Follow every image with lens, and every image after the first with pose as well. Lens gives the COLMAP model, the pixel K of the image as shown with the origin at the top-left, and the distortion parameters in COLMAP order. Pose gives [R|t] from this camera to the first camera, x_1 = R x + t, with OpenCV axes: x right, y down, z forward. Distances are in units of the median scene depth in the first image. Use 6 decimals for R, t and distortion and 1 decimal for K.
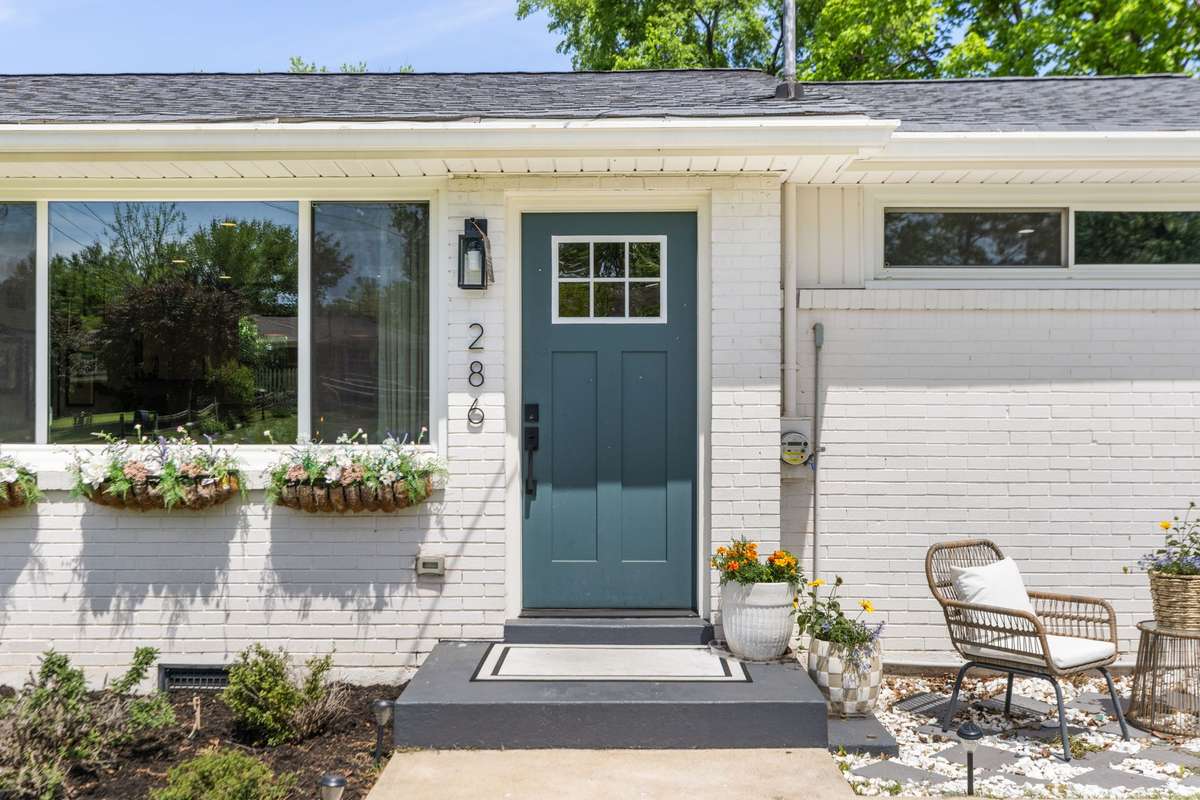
lens RADIAL K [[871.2, 0, 599.9], [0, 871.2, 406.2], [0, 0, 1]] dist [-0.000734, 0.007768]
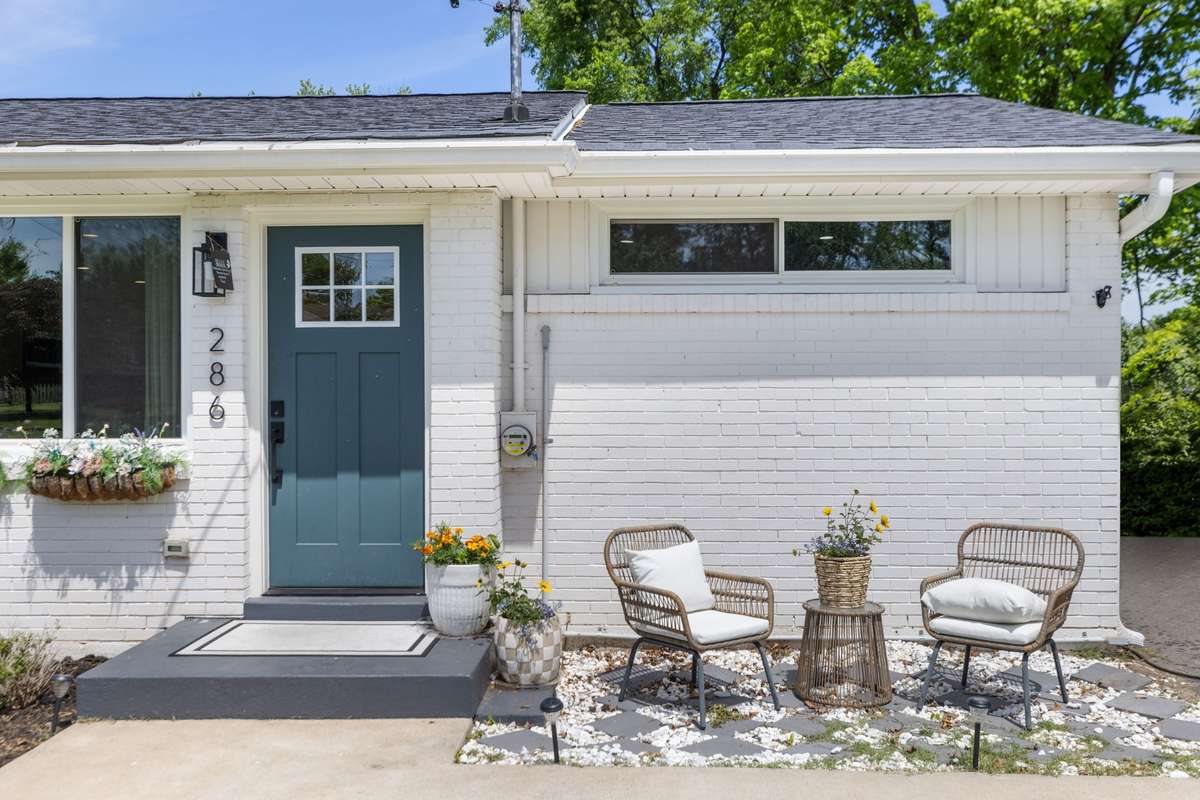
lens RADIAL K [[790.1, 0, 599.8], [0, 790.1, 392.8], [0, 0, 1]] dist [0.004060, 0.000983]
pose [[0.999936, -0.003574, -0.010750, 0.348441], [0.003564, 0.999993, -0.000940, -0.010394], [0.010753, 0.000902, 0.999942, 0.010044]]
